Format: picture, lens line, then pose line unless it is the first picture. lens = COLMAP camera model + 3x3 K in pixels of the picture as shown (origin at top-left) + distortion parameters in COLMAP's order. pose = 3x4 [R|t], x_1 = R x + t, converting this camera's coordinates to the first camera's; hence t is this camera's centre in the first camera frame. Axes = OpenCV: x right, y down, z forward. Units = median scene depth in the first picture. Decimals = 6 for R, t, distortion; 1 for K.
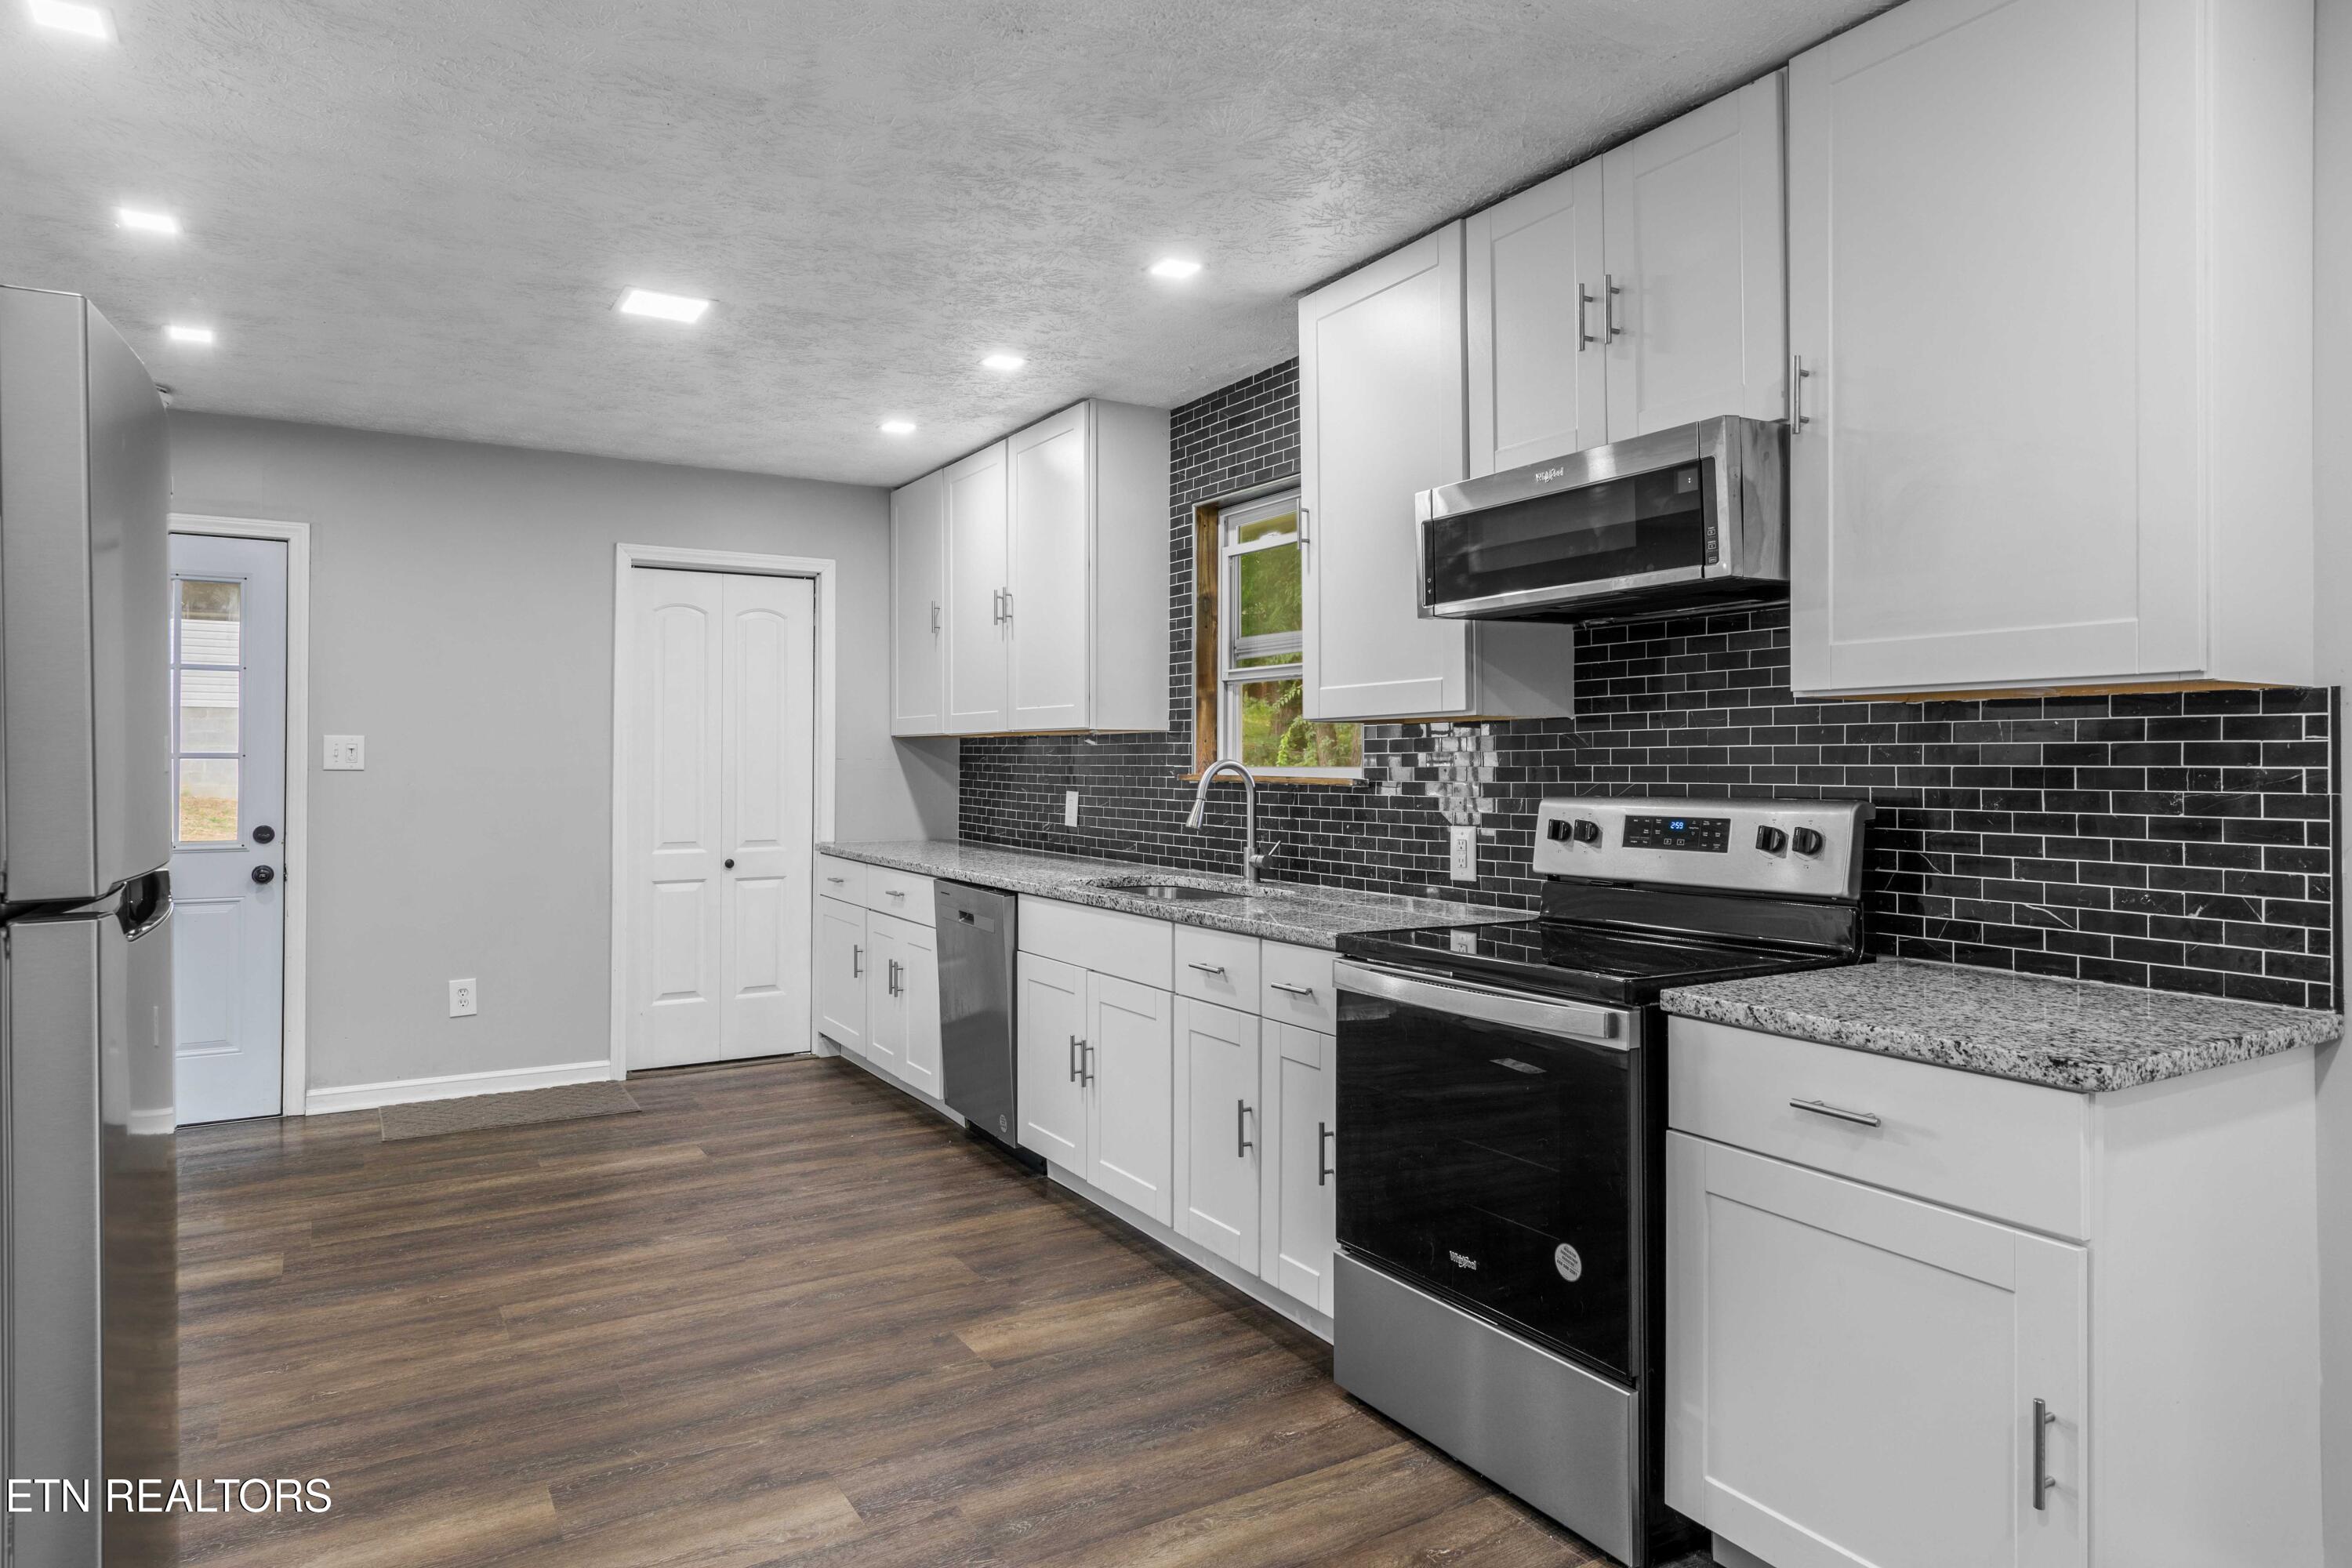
lens RADIAL K [[1398.0, 0, 1186.4], [0, 1398.0, 752.6], [0, 0, 1]] dist [0.007290, 0.001718]
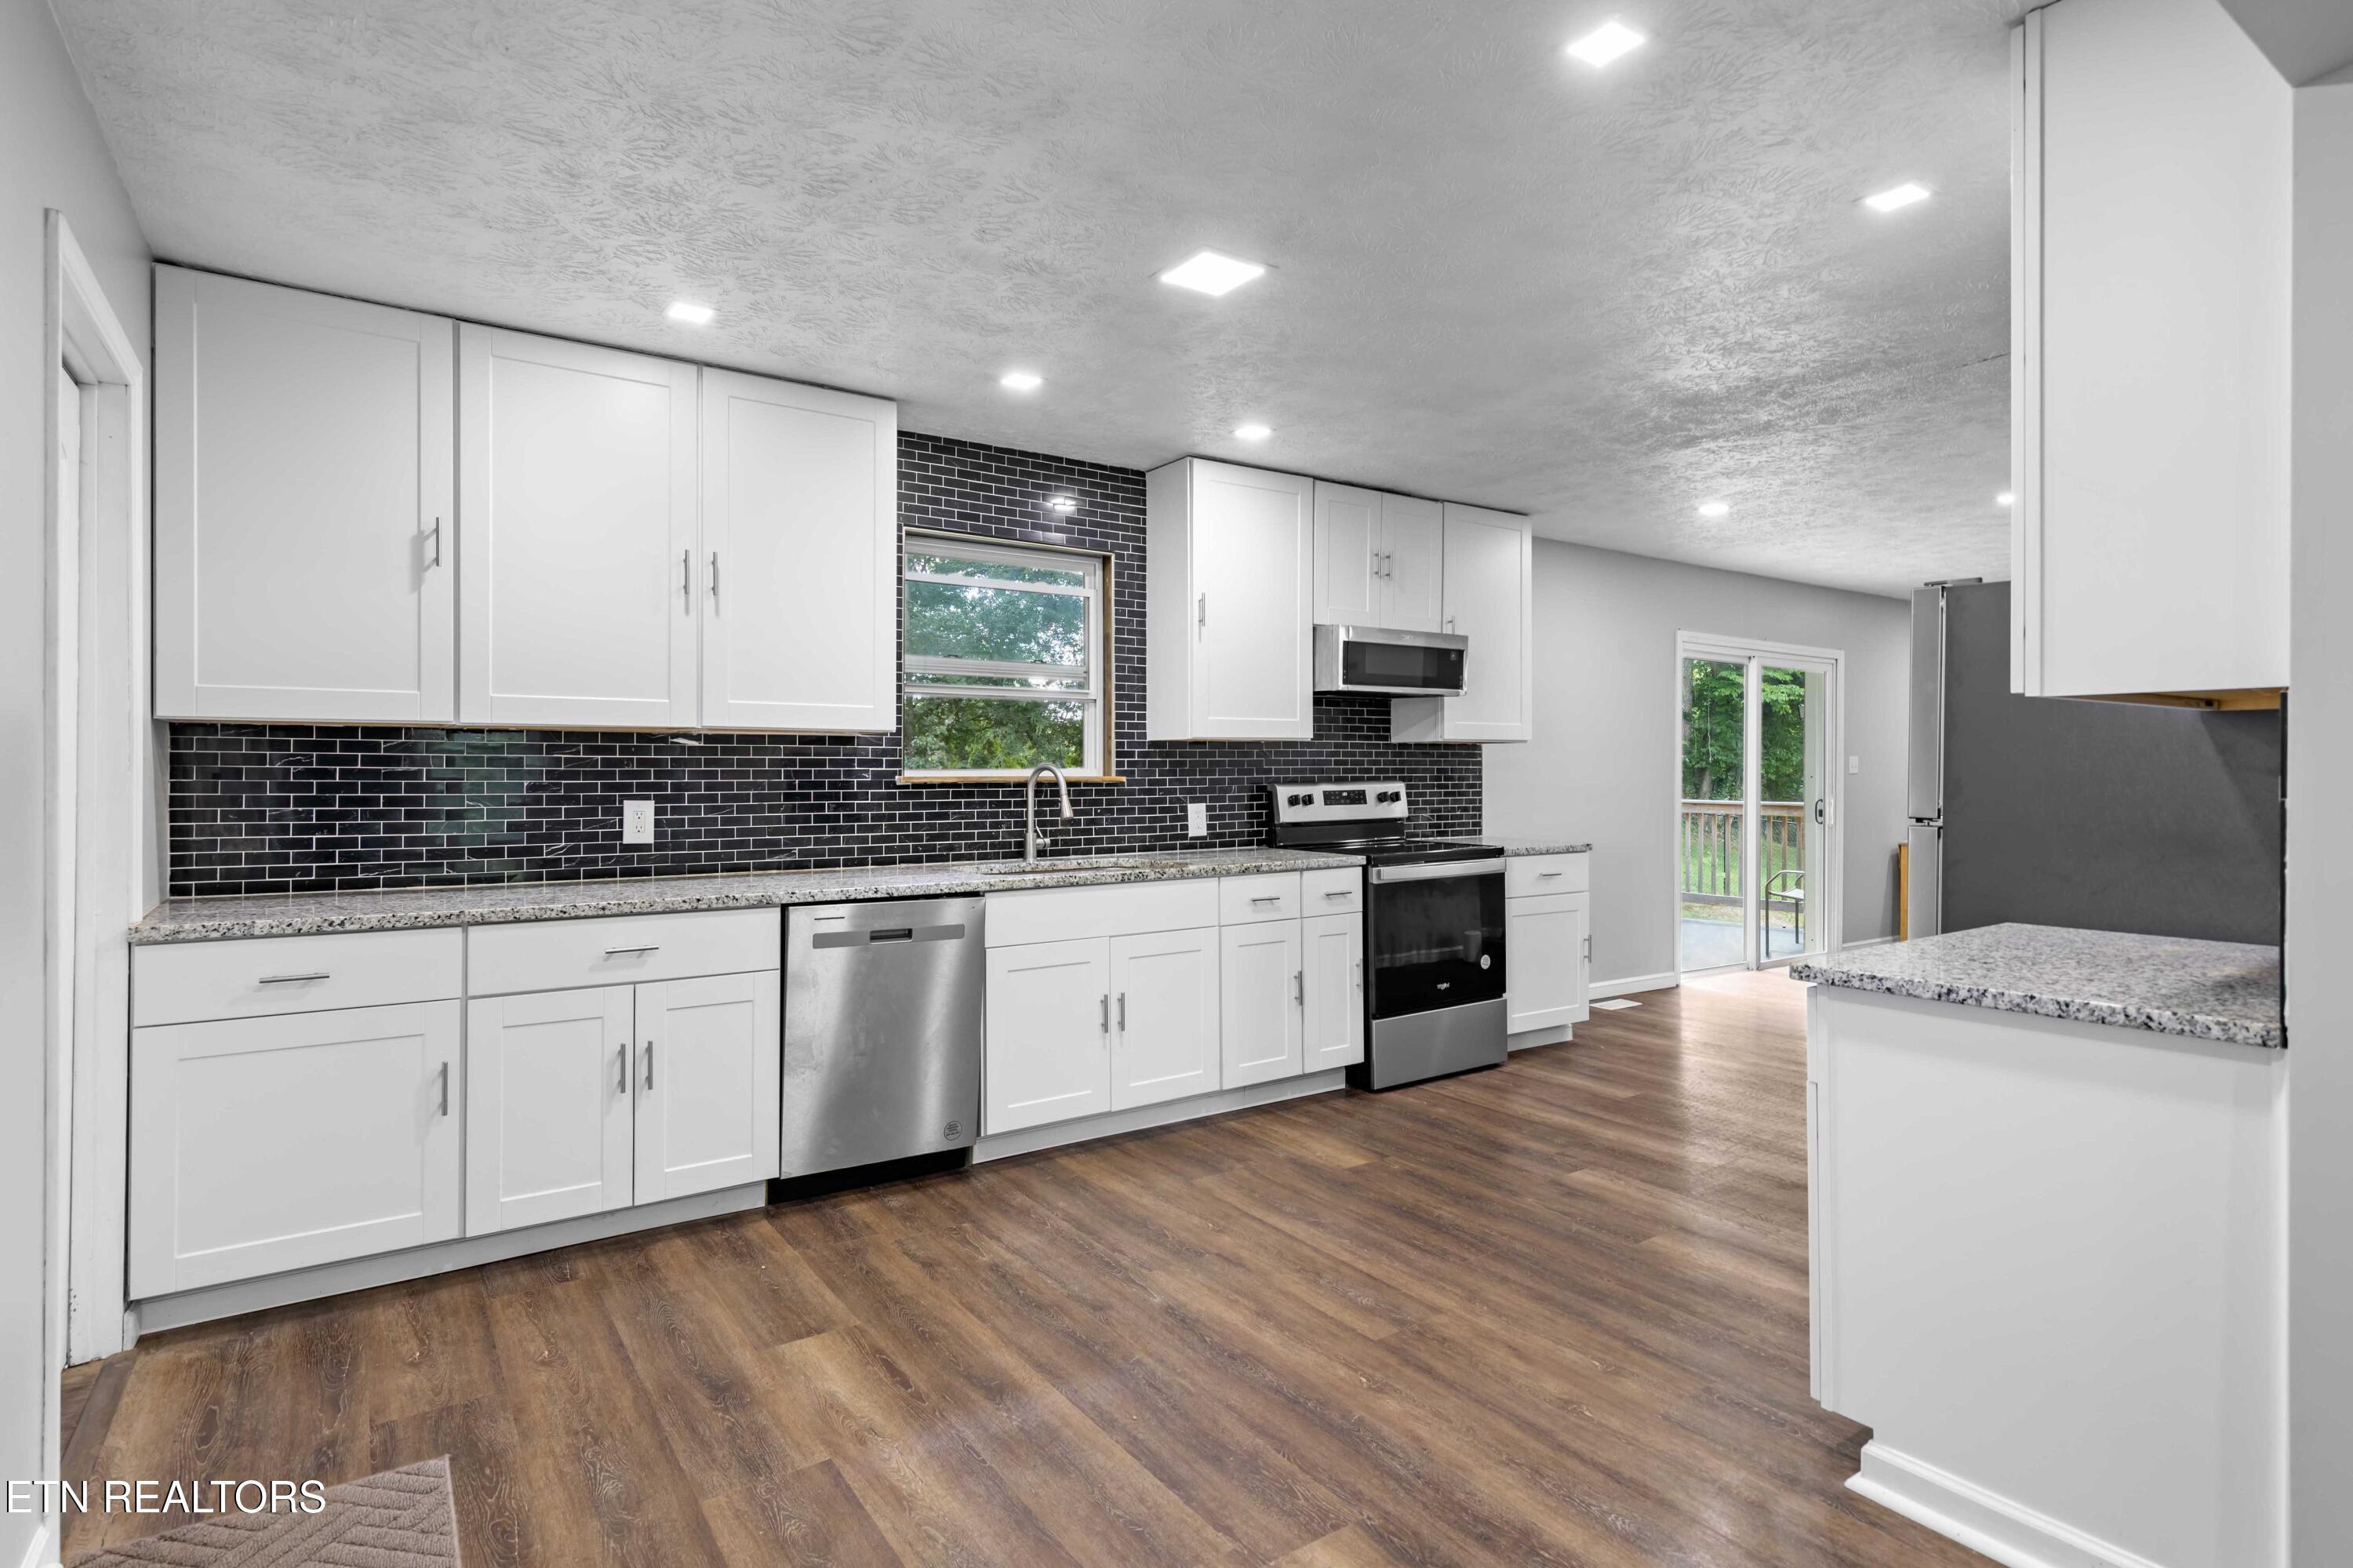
lens RADIAL K [[1173.2, 0, 1141.1], [0, 1173.2, 773.7], [0, 0, 1]] dist [0.002851, 0.000235]
pose [[-0.041591, -0.006356, 0.999115, -1.269601], [-0.006792, 0.999958, 0.006078, 0.009093], [-0.999112, -0.006533, -0.041632, 1.190445]]
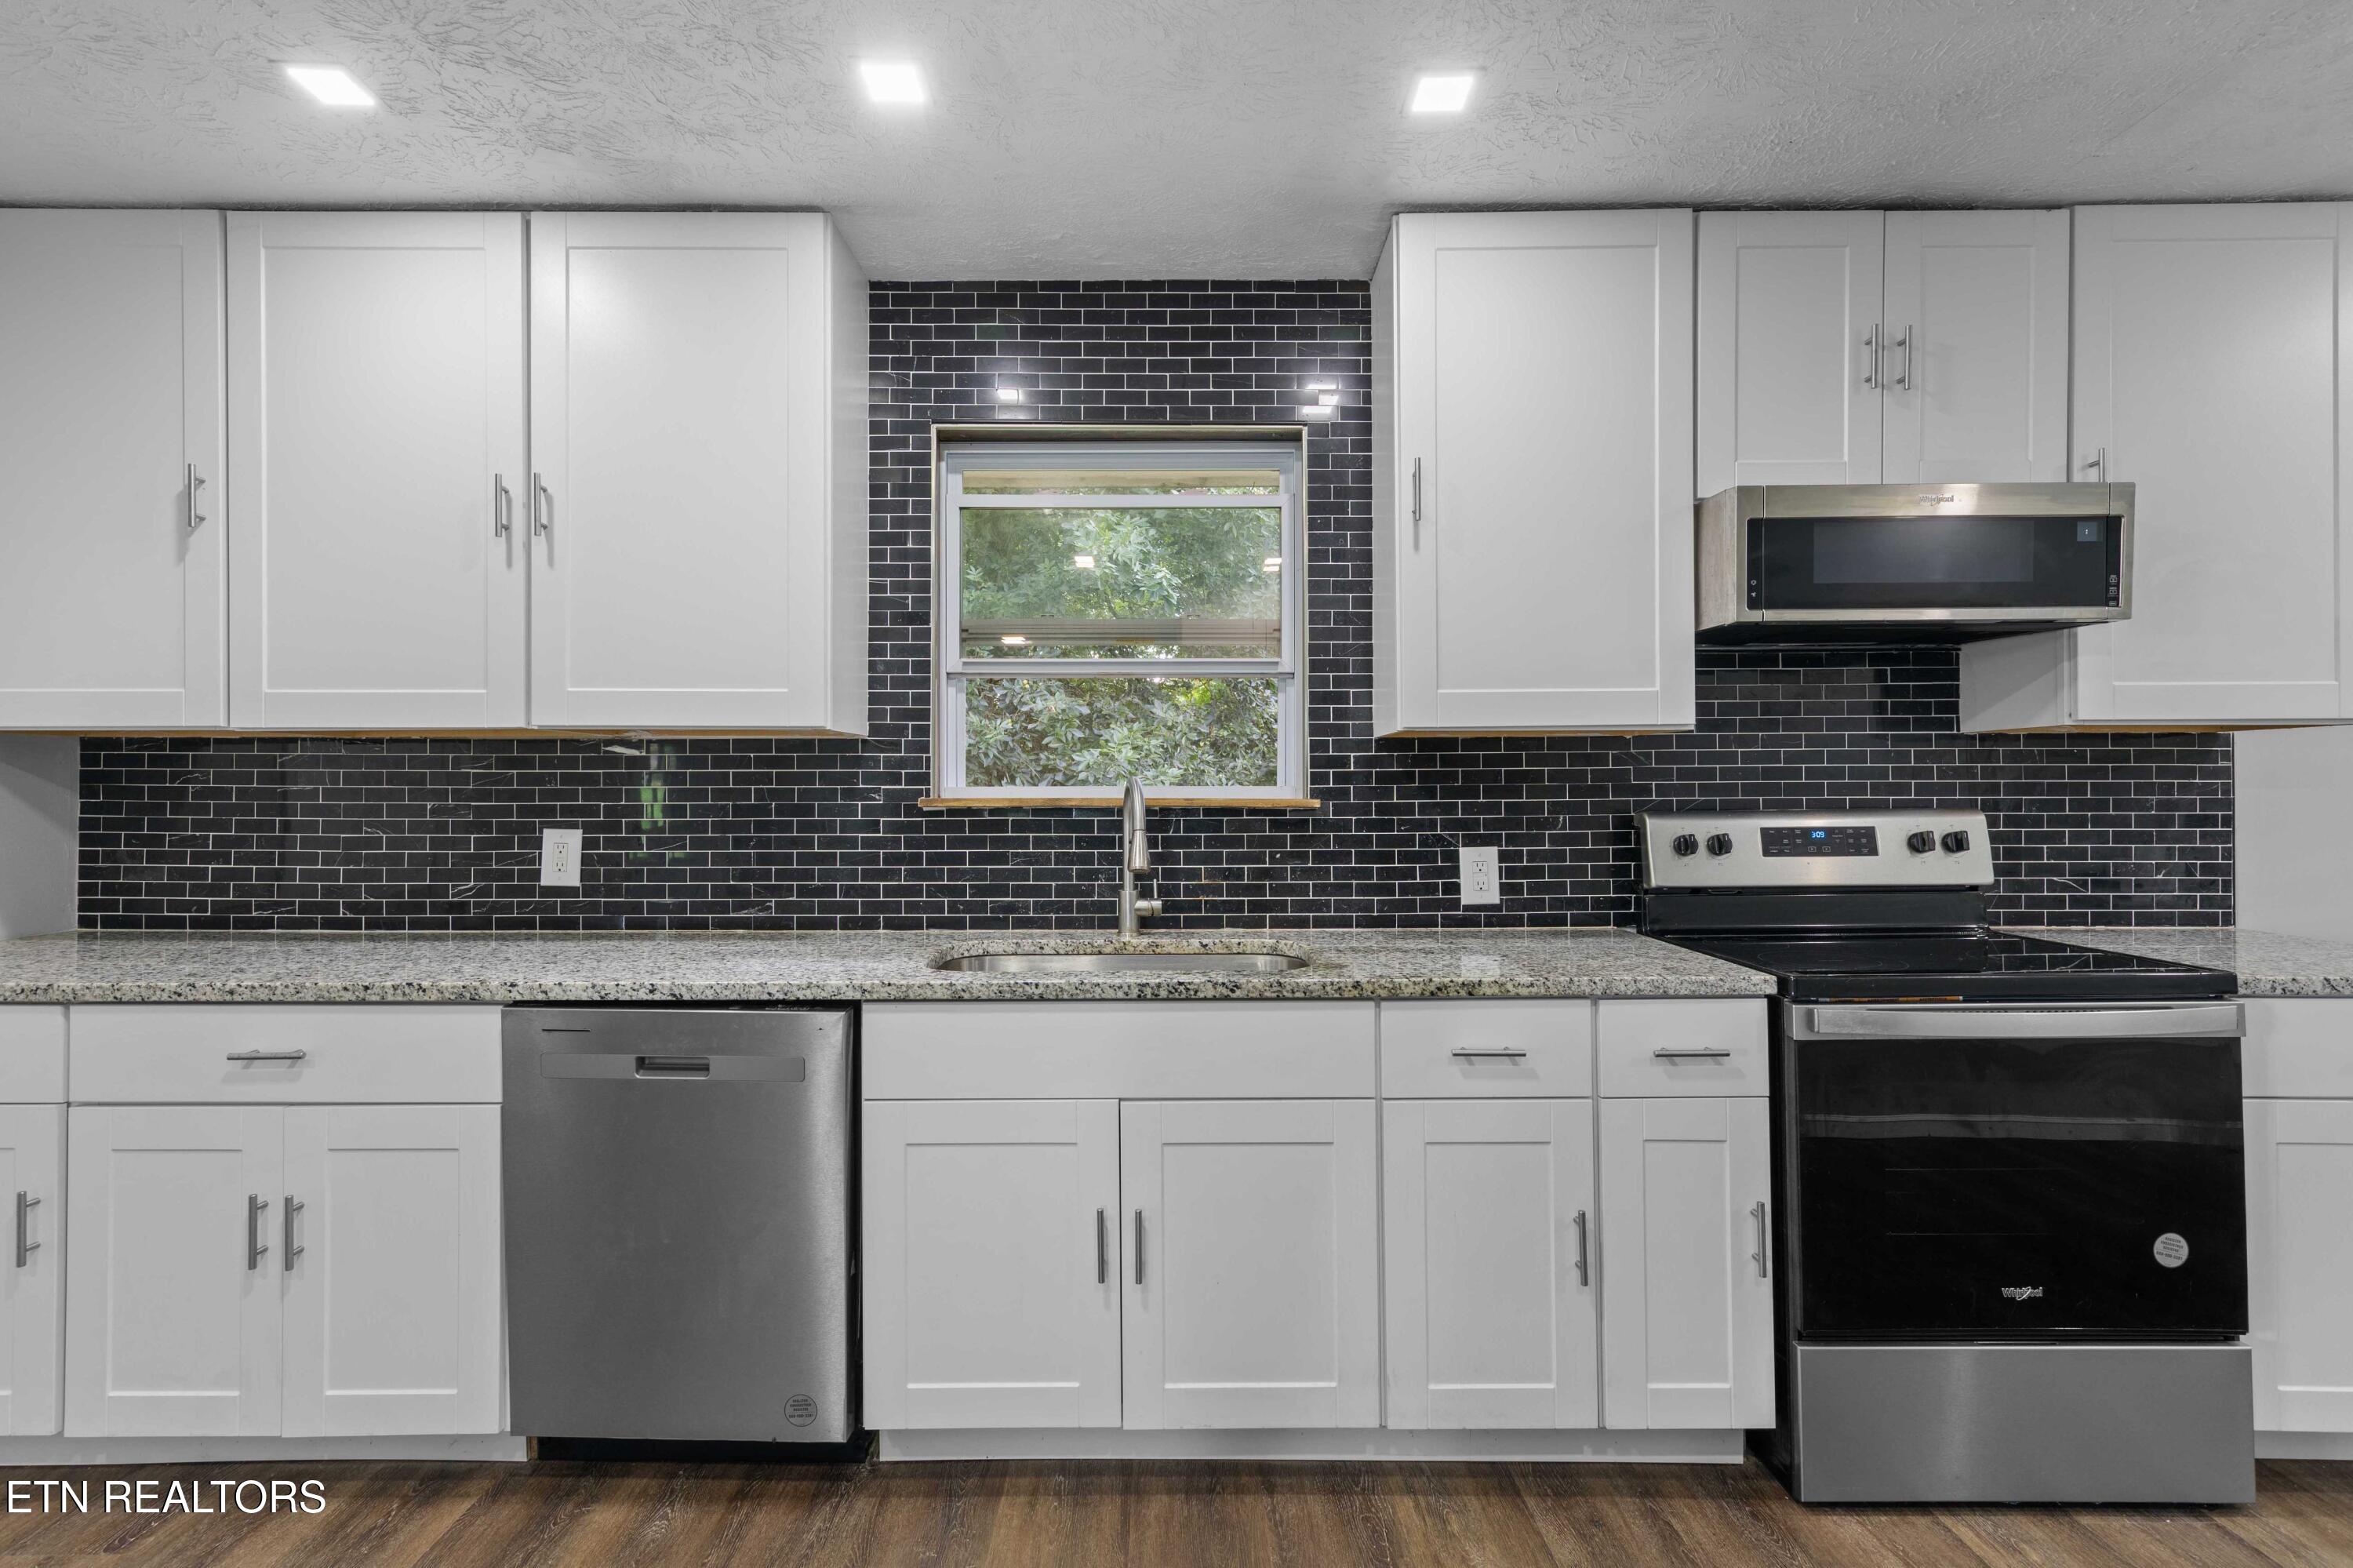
lens RADIAL K [[1071.6, 0, 1164.2], [0, 1071.6, 782.3], [0, 0, 1]] dist [0.005059, 0.000394]
pose [[0.521297, 0.002012, 0.853373, -0.565813], [-0.003111, 0.999995, -0.000458, 0.010067], [-0.853370, -0.002416, 0.521300, 0.849297]]
